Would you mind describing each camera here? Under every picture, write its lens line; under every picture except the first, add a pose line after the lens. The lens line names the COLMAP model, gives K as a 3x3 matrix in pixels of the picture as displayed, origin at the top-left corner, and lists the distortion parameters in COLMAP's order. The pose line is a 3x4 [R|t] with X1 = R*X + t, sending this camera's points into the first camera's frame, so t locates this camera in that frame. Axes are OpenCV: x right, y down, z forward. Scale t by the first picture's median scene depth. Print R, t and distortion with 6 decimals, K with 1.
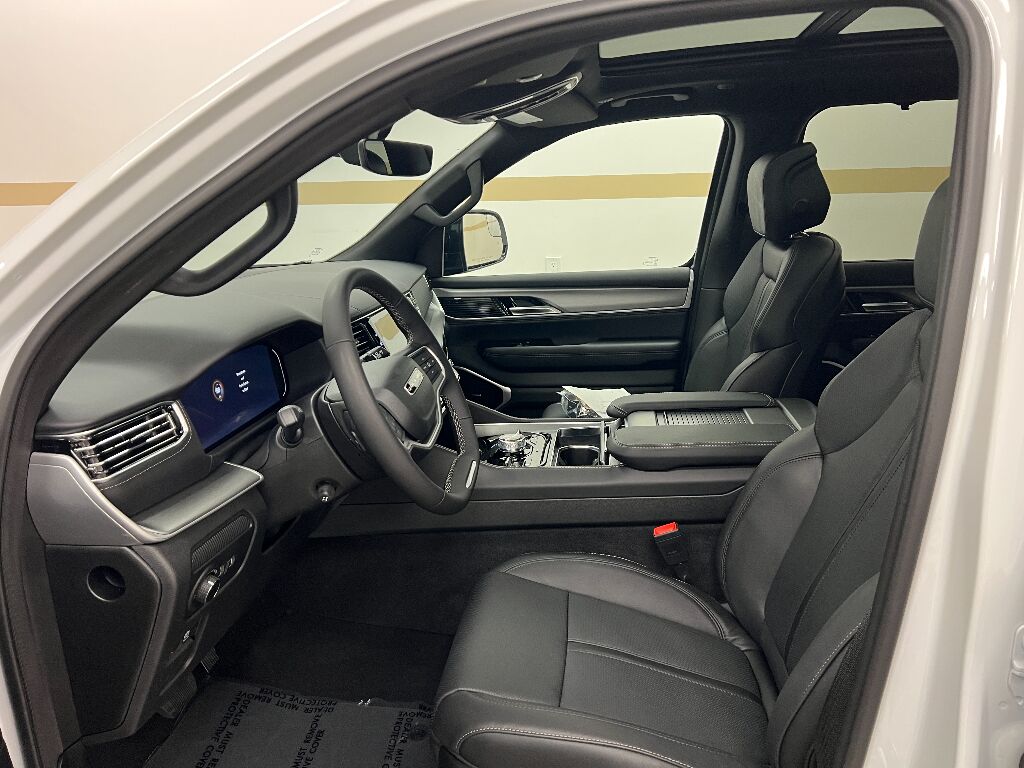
lens RADIAL K [[785.6, 0, 512.0], [0, 785.6, 384.0], [0, 0, 1]] dist [0.024102, -0.009810]
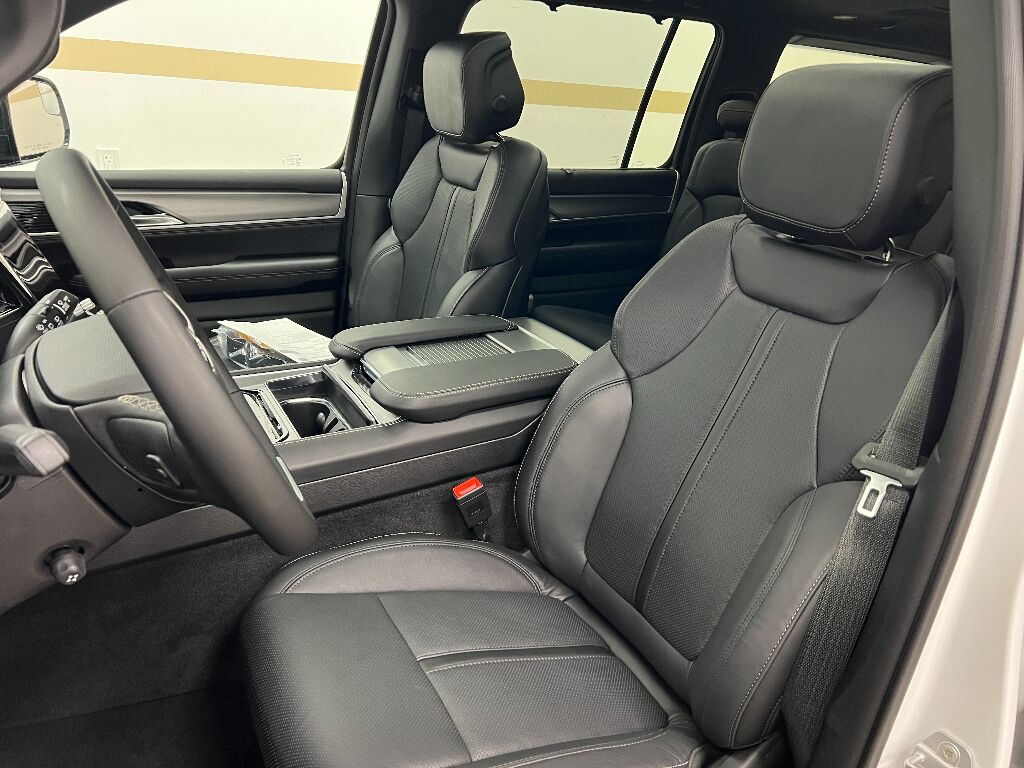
lens RADIAL K [[769.3, 0, 512.0], [0, 769.3, 384.0], [0, 0, 1]] dist [0.094488, -0.145187]
pose [[0.803222, -0.127621, 0.581848, -0.188295], [0.058025, 0.988898, 0.136800, -0.029040], [-0.592847, -0.076119, 0.801710, 0.254145]]
